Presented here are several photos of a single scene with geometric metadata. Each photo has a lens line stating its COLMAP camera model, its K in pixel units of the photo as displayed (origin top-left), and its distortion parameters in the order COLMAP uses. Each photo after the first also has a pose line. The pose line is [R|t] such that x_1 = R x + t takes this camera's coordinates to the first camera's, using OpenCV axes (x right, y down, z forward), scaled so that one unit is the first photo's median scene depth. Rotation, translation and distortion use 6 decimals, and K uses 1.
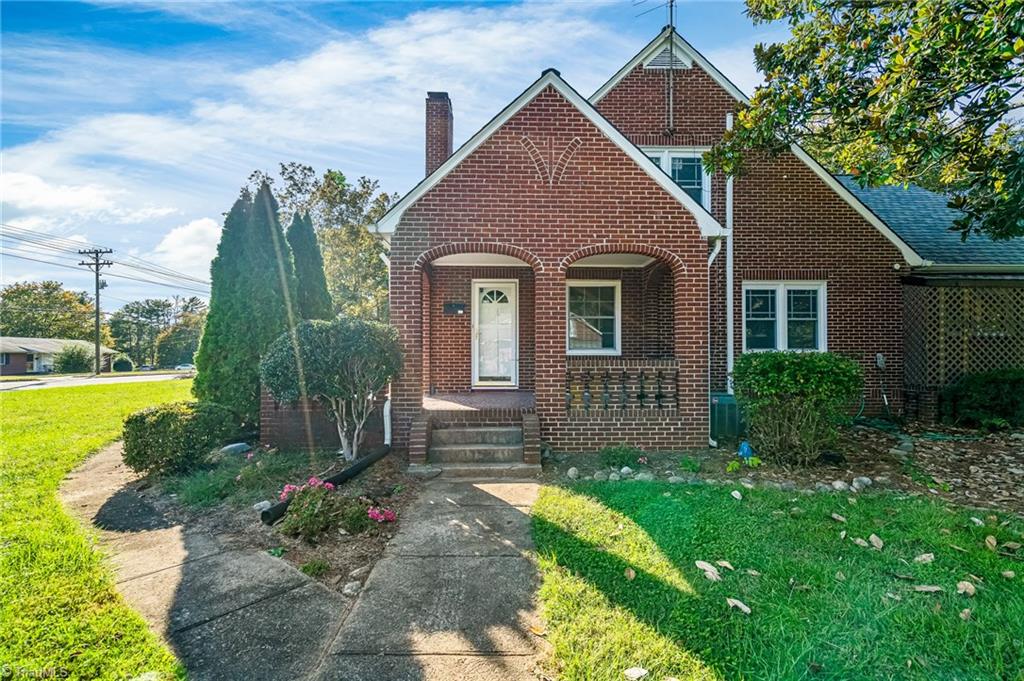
lens RADIAL K [[468.3, 0, 512.7], [0, 468.3, 342.0], [0, 0, 1]] dist [-0.000667, -0.000710]
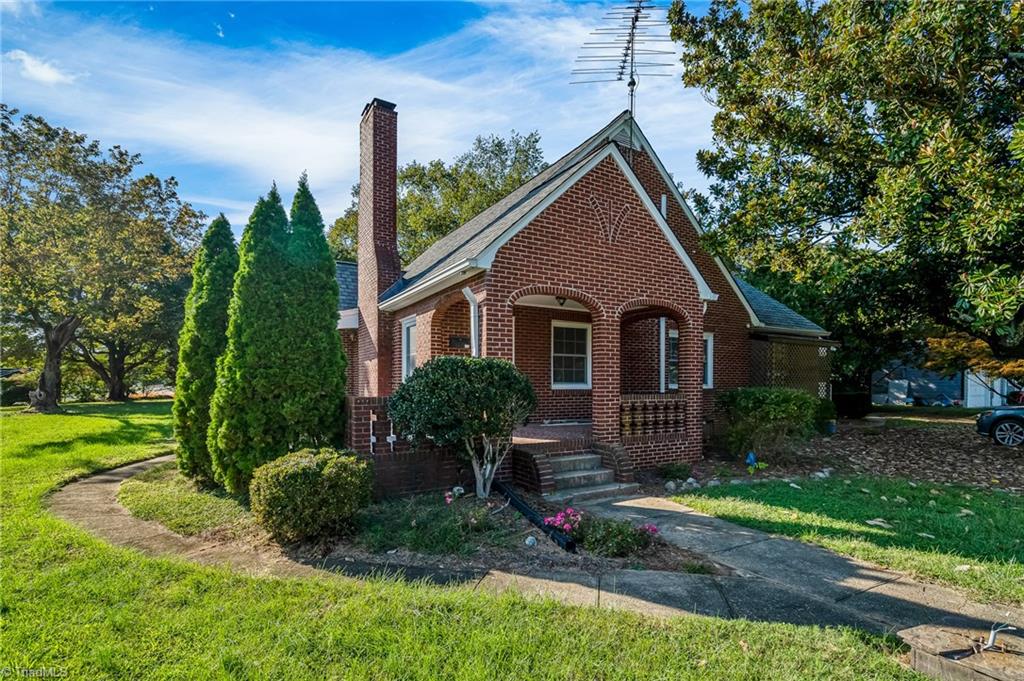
lens RADIAL K [[468.3, 0, 555.0], [0, 468.3, 384.8], [0, 0, 1]] dist [-0.000667, -0.000710]
pose [[0.875887, 0.001219, 0.482515, -0.603248], [-0.014146, 0.999632, 0.023153, -0.011366], [-0.482310, -0.027105, 0.875581, 0.051037]]
